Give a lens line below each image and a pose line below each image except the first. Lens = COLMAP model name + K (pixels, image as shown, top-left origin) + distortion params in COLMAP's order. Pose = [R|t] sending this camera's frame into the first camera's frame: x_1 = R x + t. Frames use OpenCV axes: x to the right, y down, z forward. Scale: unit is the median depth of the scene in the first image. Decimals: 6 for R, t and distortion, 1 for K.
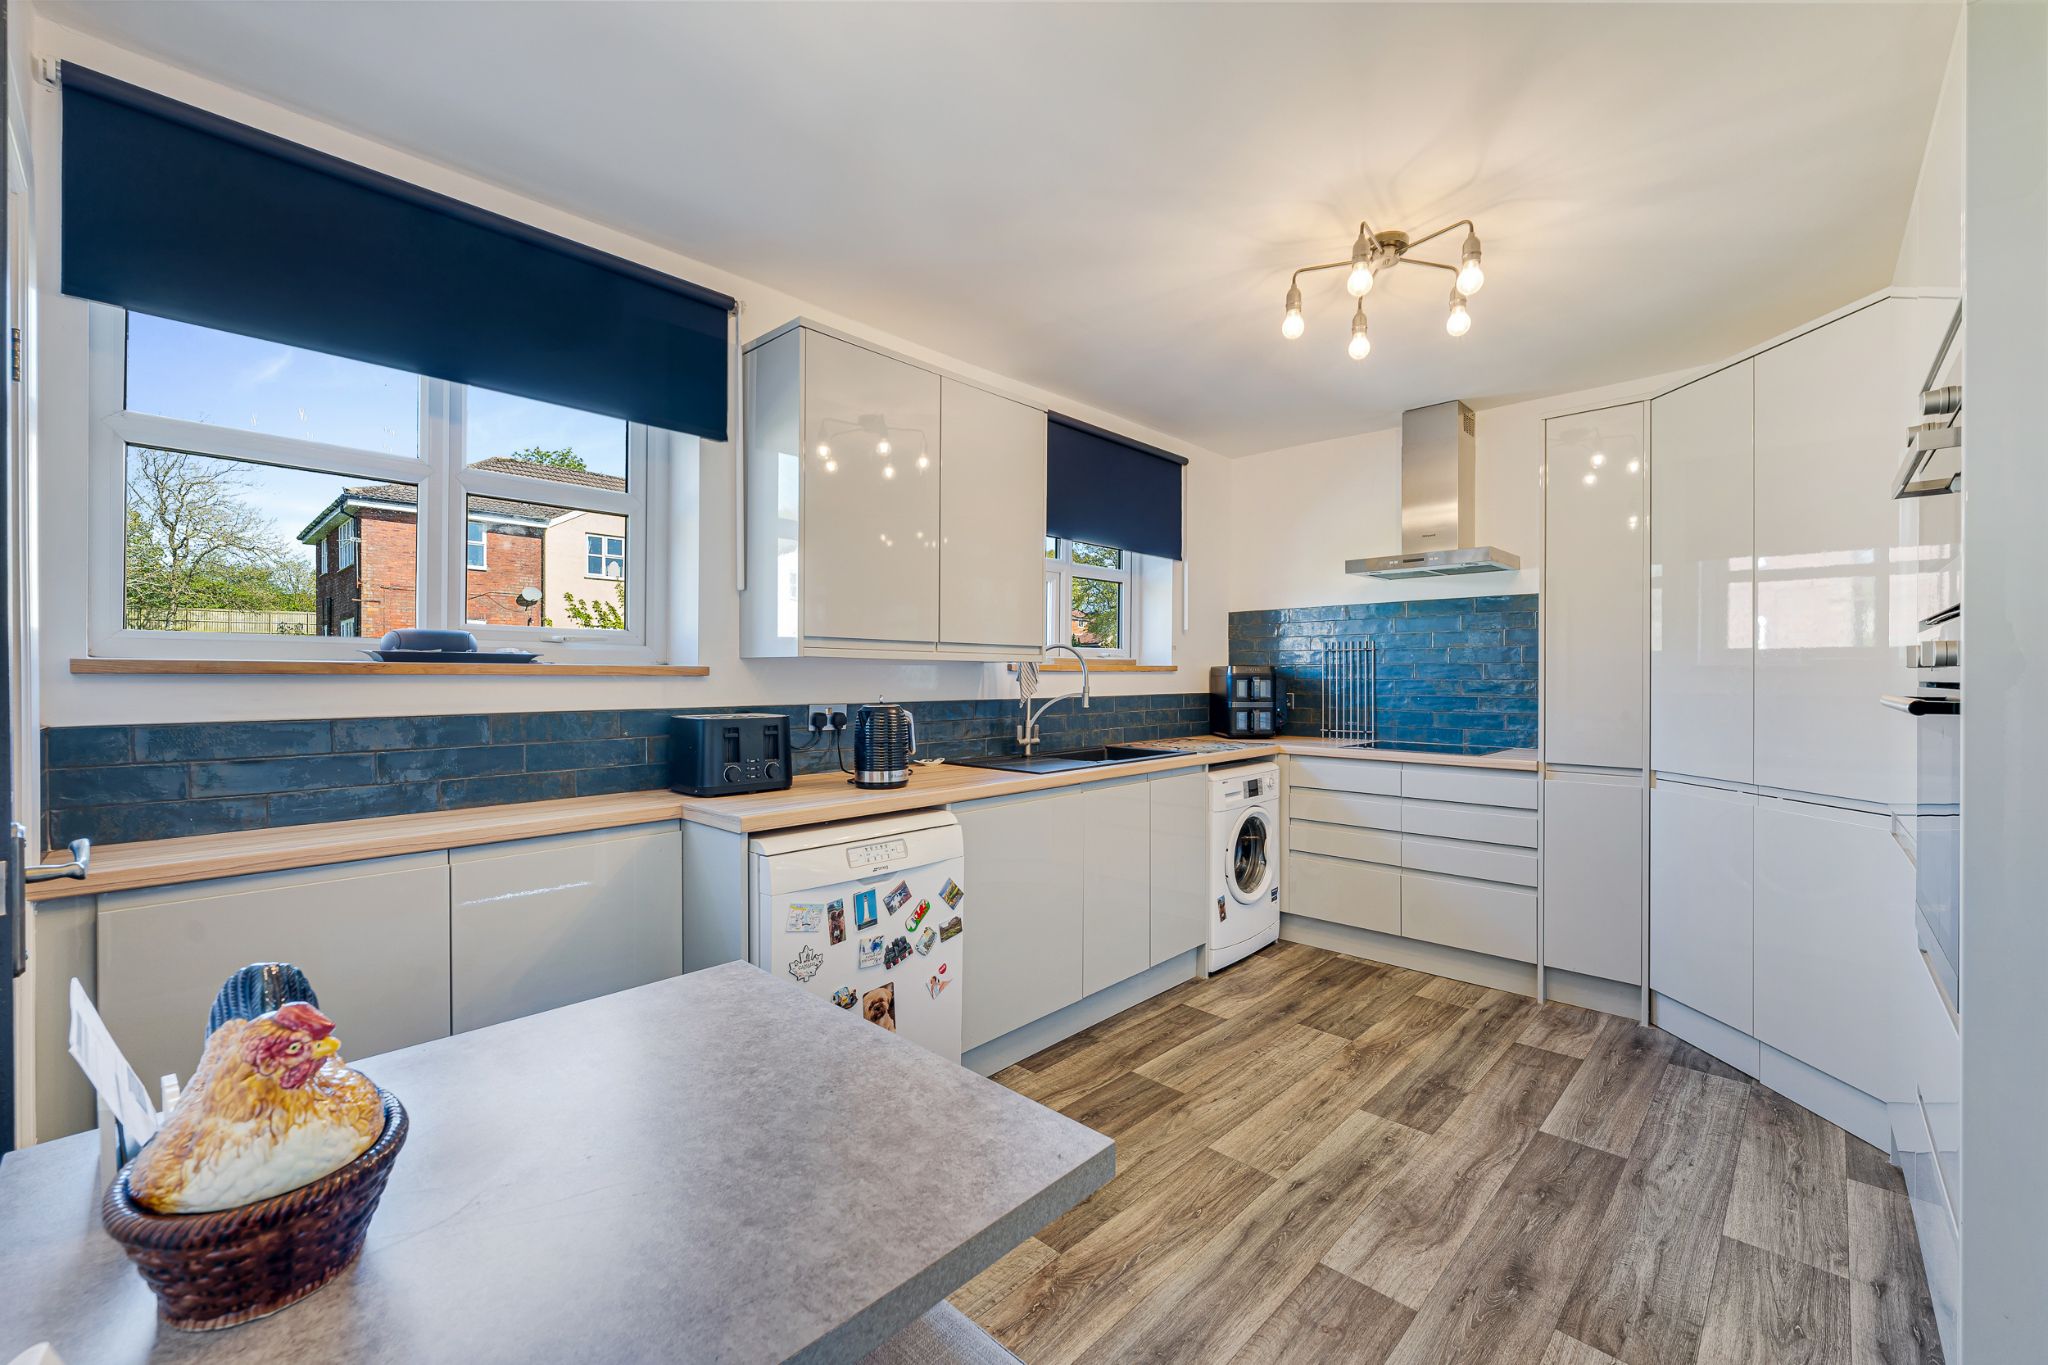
lens RADIAL K [[836.5, 0, 1011.7], [0, 836.5, 677.1], [0, 0, 1]] dist [-0.001550, 0.000512]
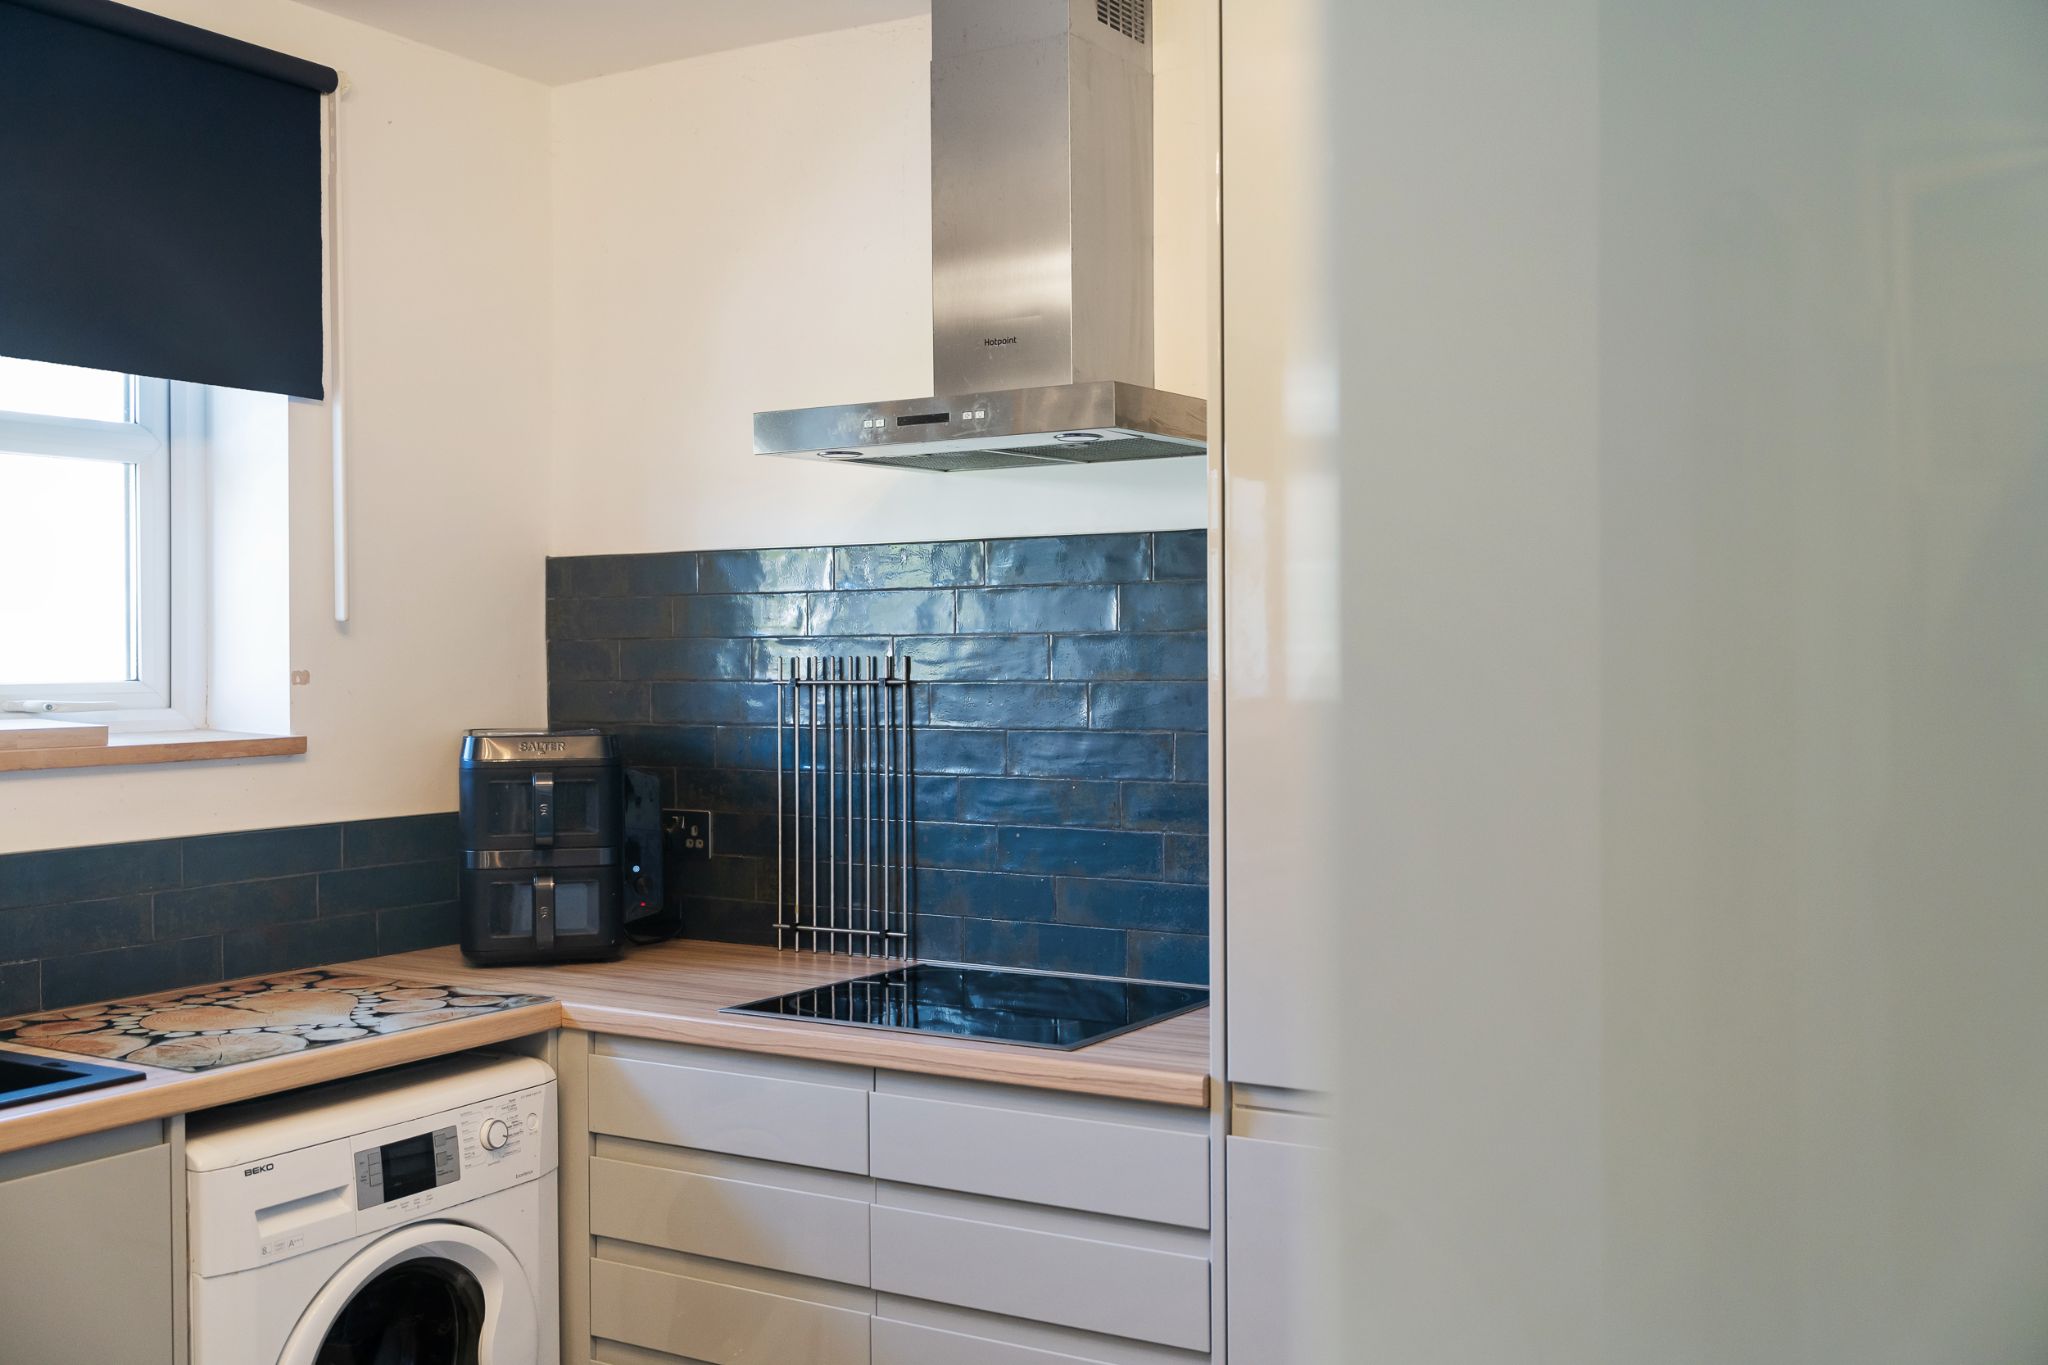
lens RADIAL K [[2018.1, 0, 1036.3], [0, 2018.1, 688.6], [0, 0, 1]] dist [0.005032, 0.000000]
pose [[0.973859, -0.006833, 0.227052, 0.384541], [0.003936, 0.999905, 0.013209, -0.053246], [-0.227121, -0.011970, 0.973793, 0.271144]]
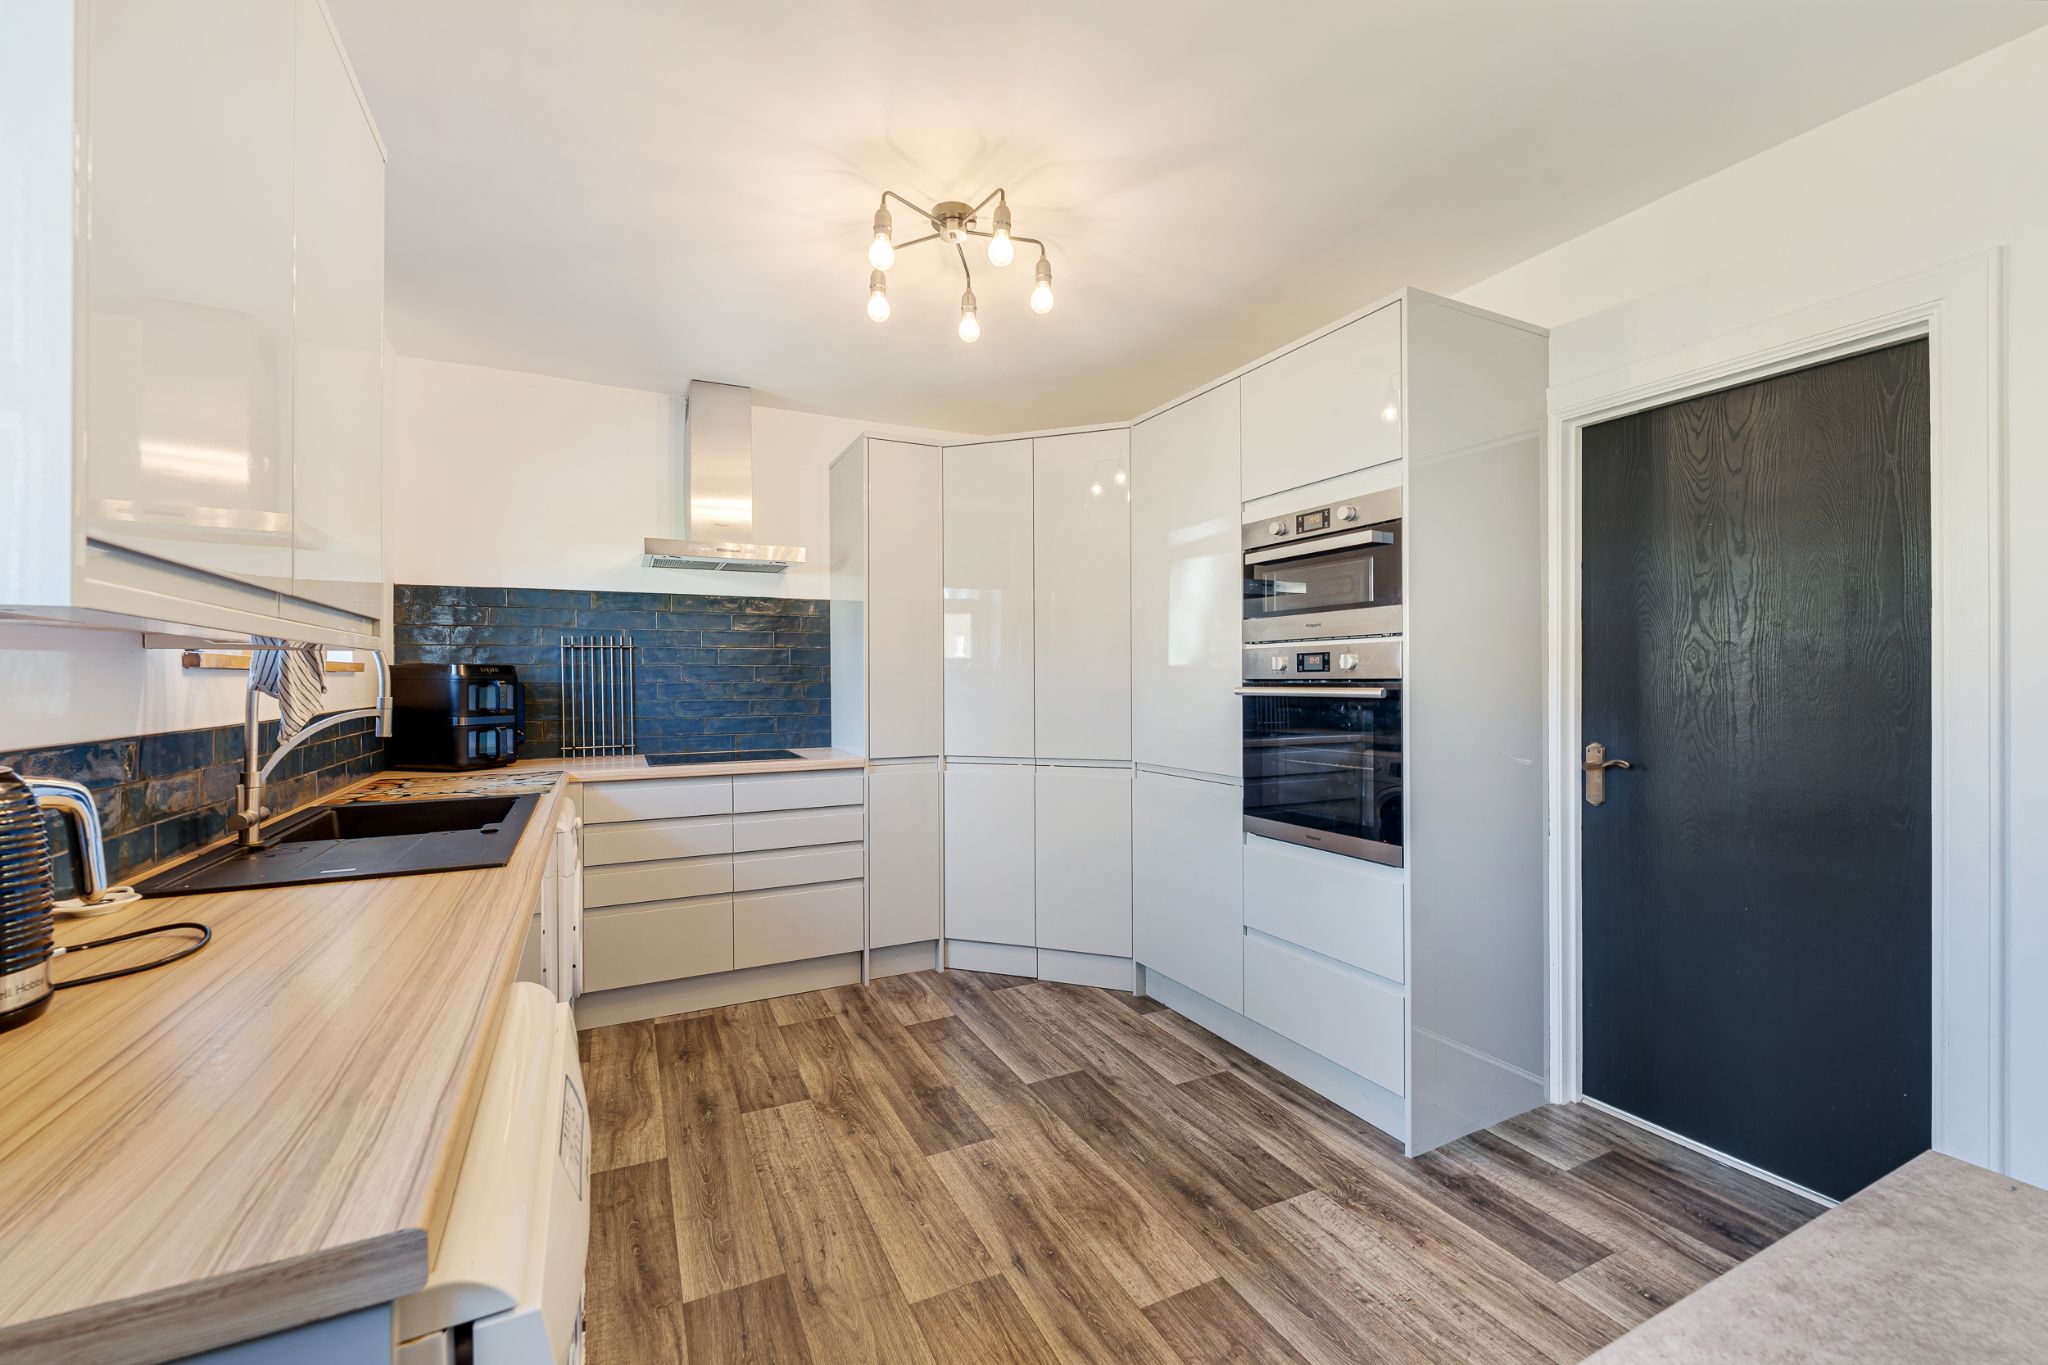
lens RADIAL K [[836.5, 0, 1038.4], [0, 836.5, 678.8], [0, 0, 1]] dist [-0.001550, 0.000512]
pose [[0.330475, -0.001618, 0.943813, -0.288632], [0.006961, 0.999976, -0.000723, 0.002399], [-0.943789, 0.006808, 0.330478, 0.427413]]
